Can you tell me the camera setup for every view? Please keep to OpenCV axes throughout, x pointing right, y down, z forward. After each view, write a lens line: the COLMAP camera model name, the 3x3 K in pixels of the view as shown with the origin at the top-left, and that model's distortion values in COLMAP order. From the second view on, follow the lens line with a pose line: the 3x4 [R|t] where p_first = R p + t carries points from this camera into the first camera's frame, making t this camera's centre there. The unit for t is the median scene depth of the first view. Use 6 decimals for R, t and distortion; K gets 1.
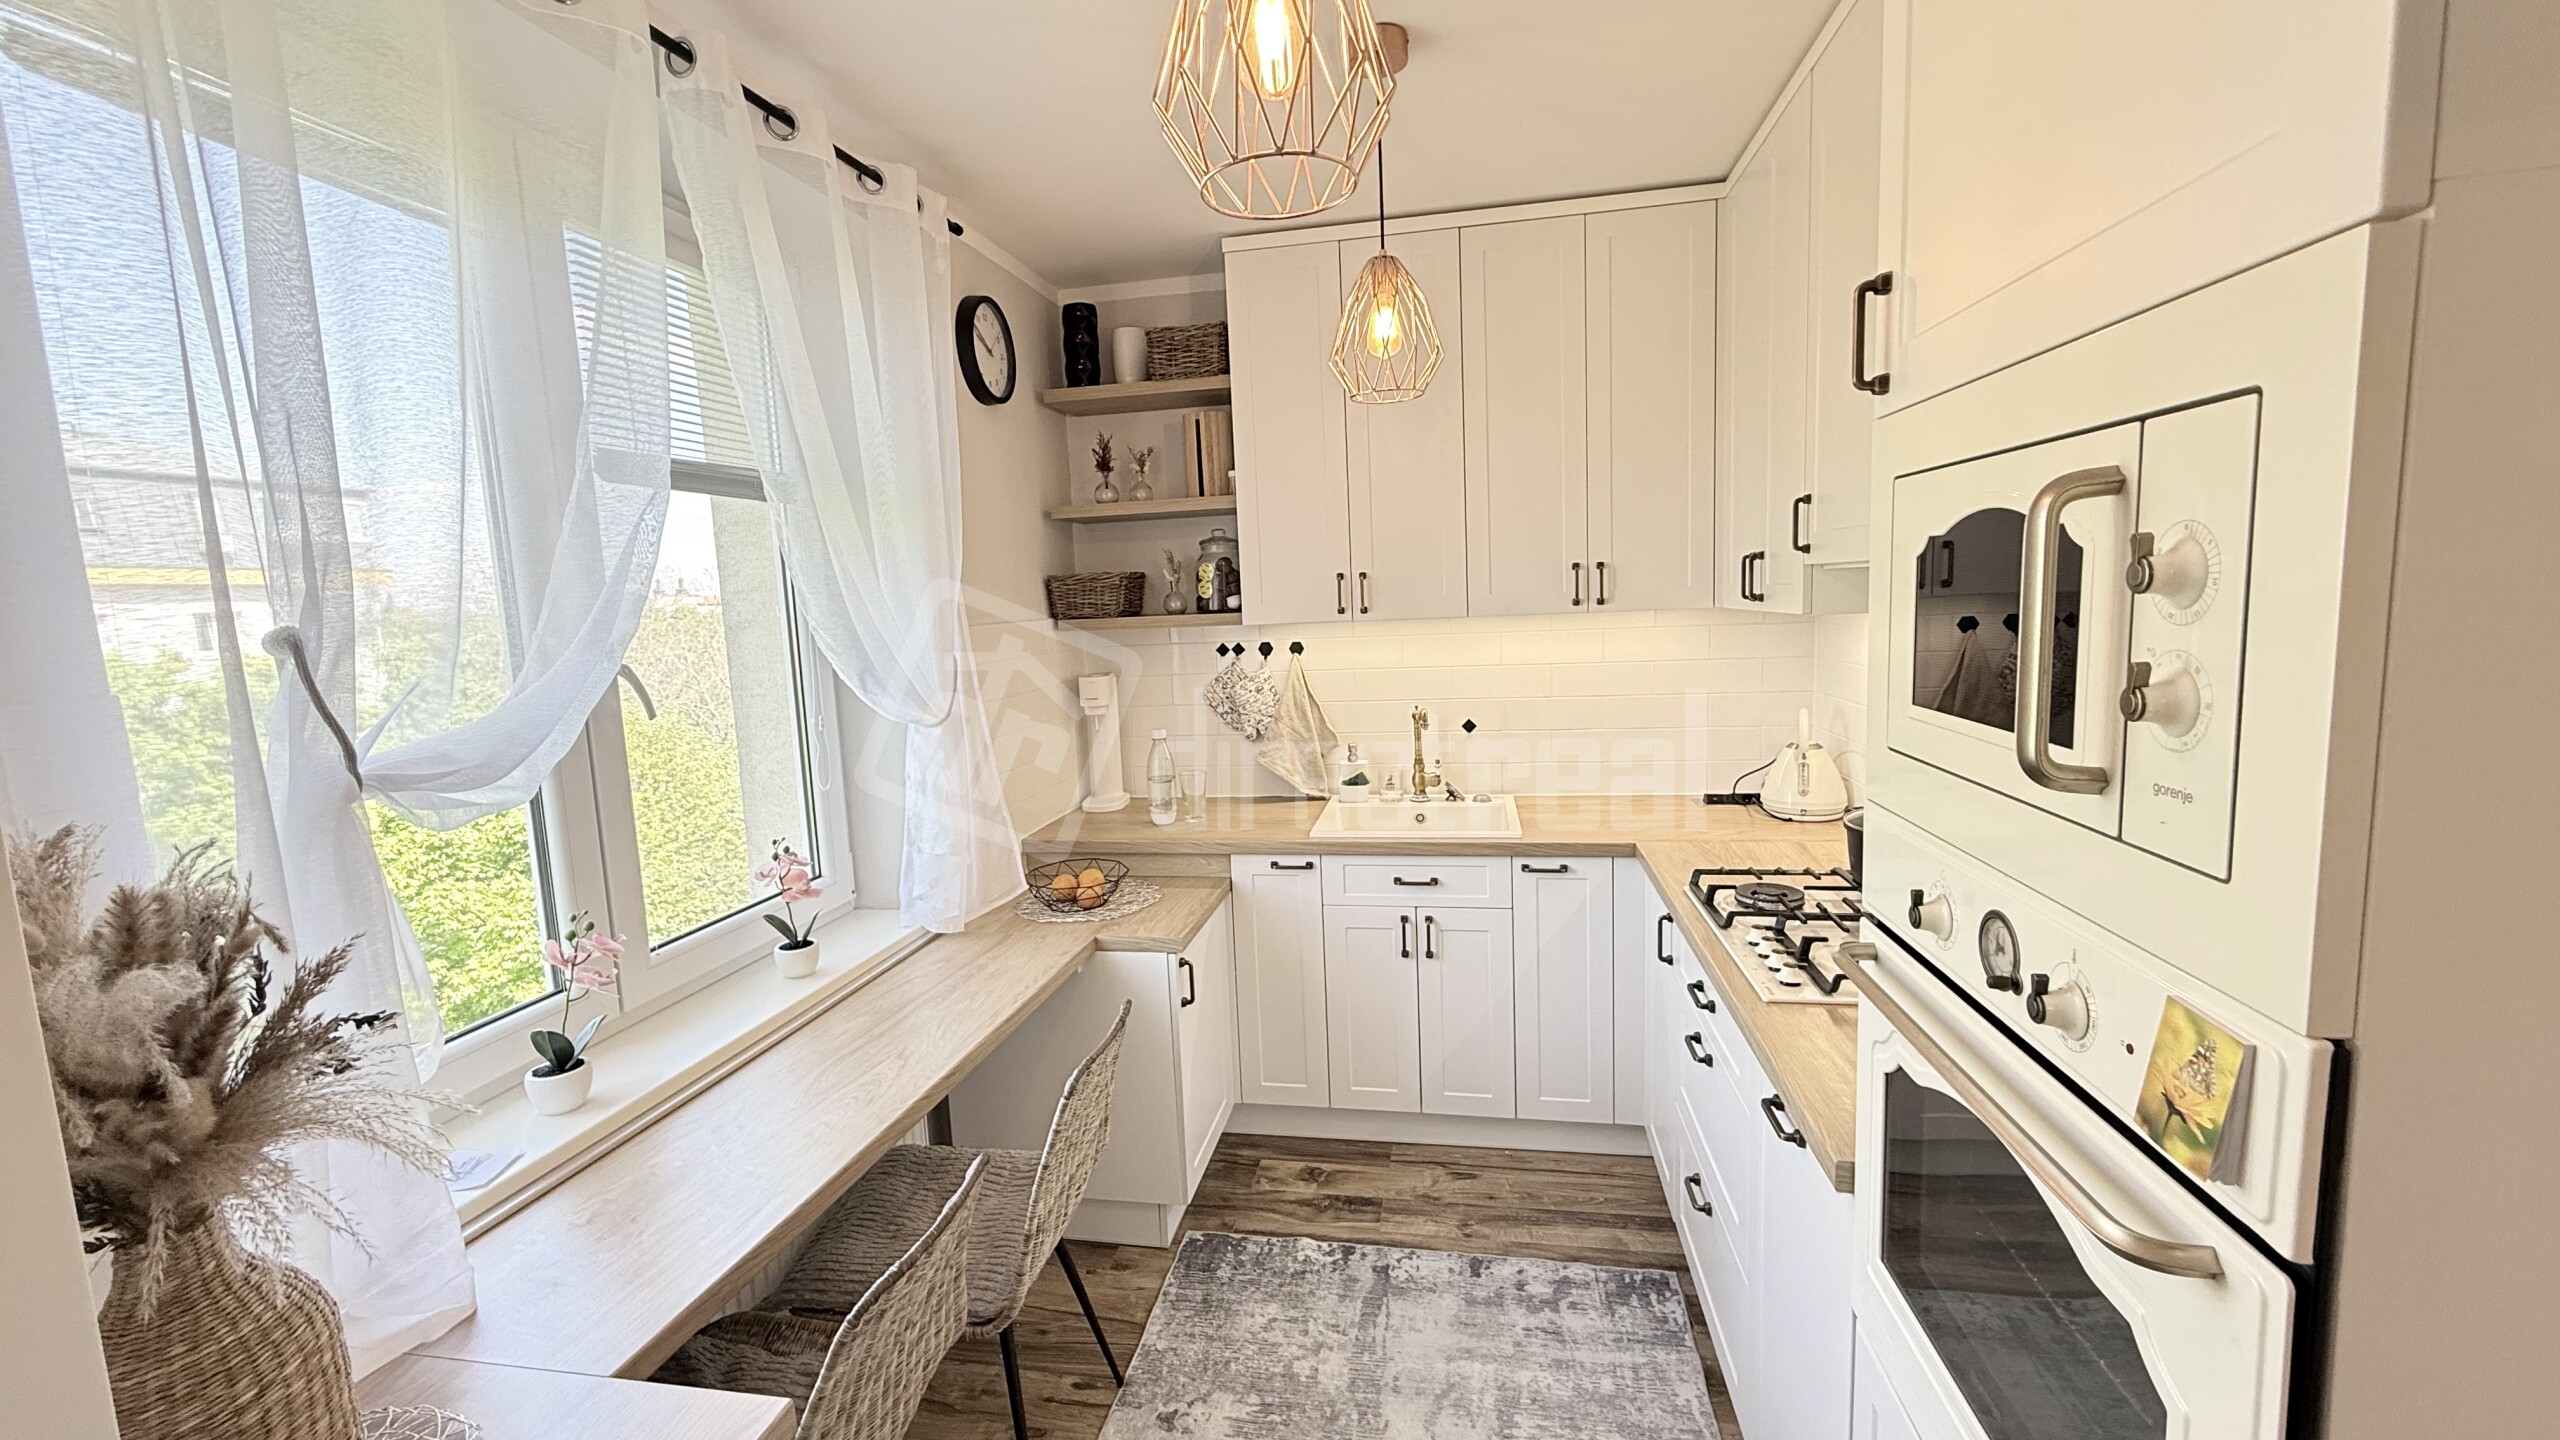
lens RADIAL K [[1016.7, 0, 1272.1], [0, 1016.7, 716.5], [0, 0, 1]] dist [-0.000383, 0.000265]
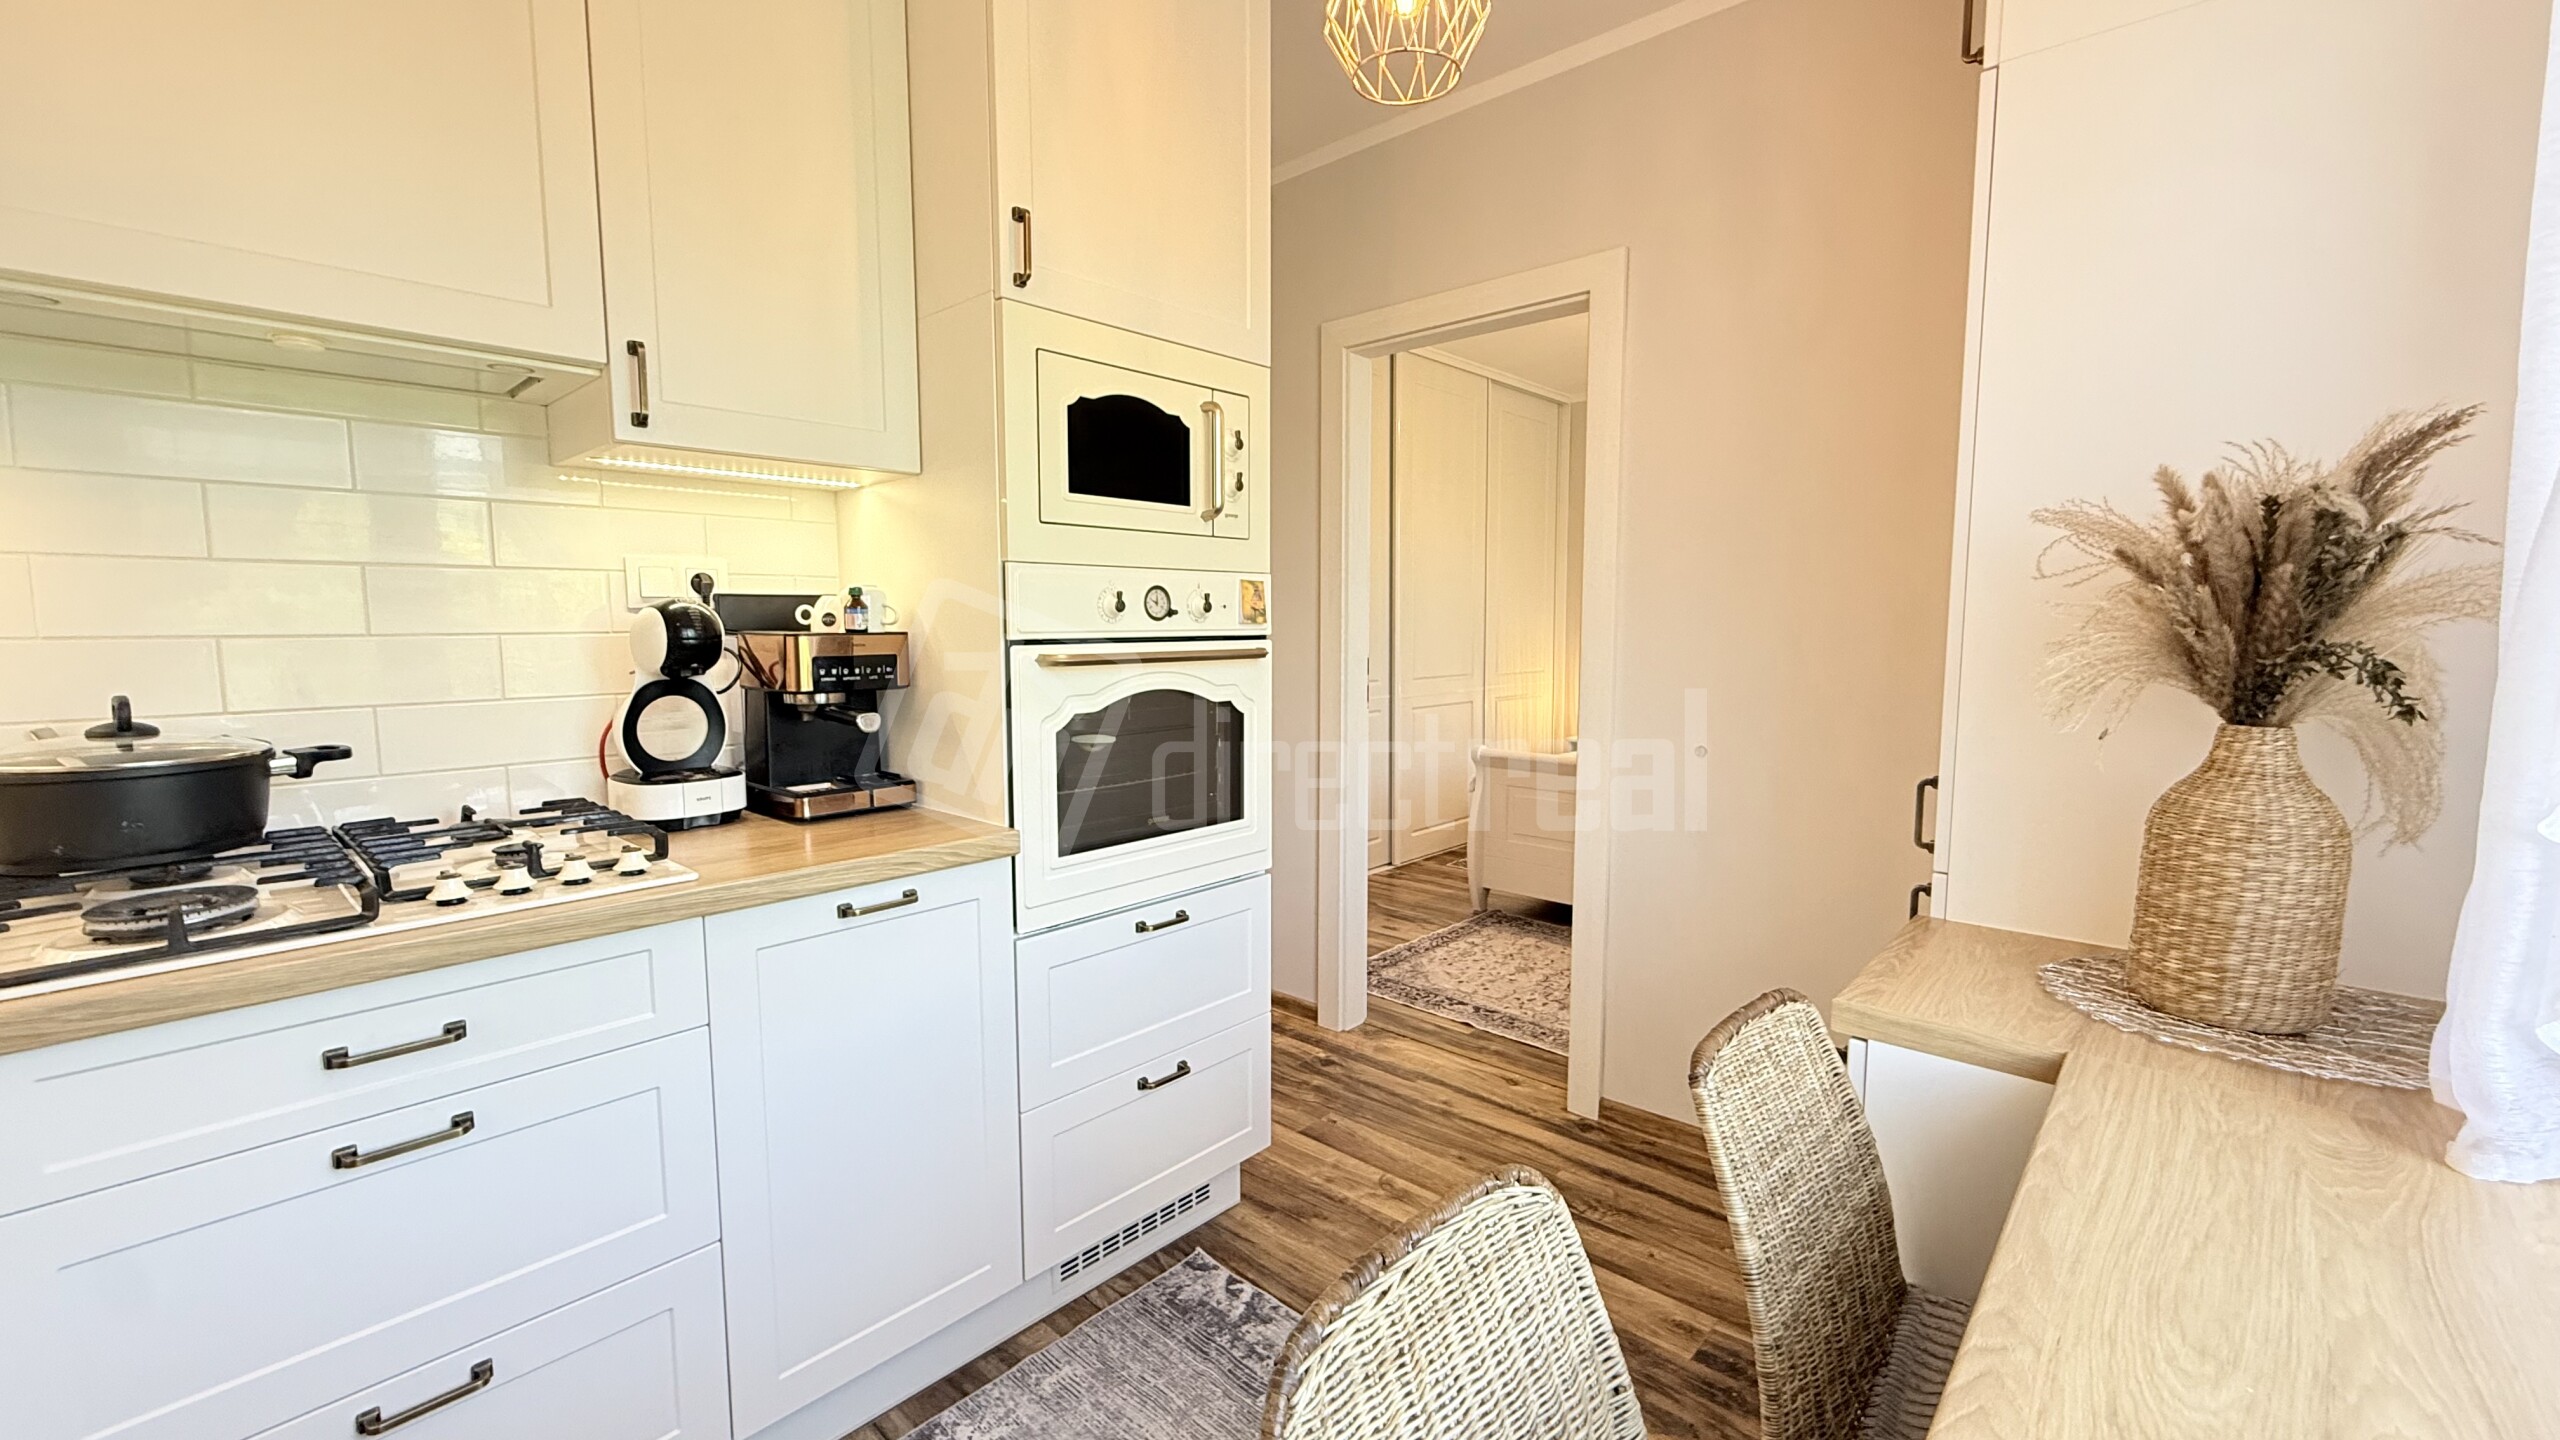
lens RADIAL K [[1016.7, 0, 1272.1], [0, 1016.7, 716.5], [0, 0, 1]] dist [-0.000383, 0.000265]
pose [[-0.851667, -0.003545, 0.524071, -0.226021], [0.102623, 0.979490, 0.173398, 0.038358], [-0.513937, 0.201459, -0.833836, 0.947967]]
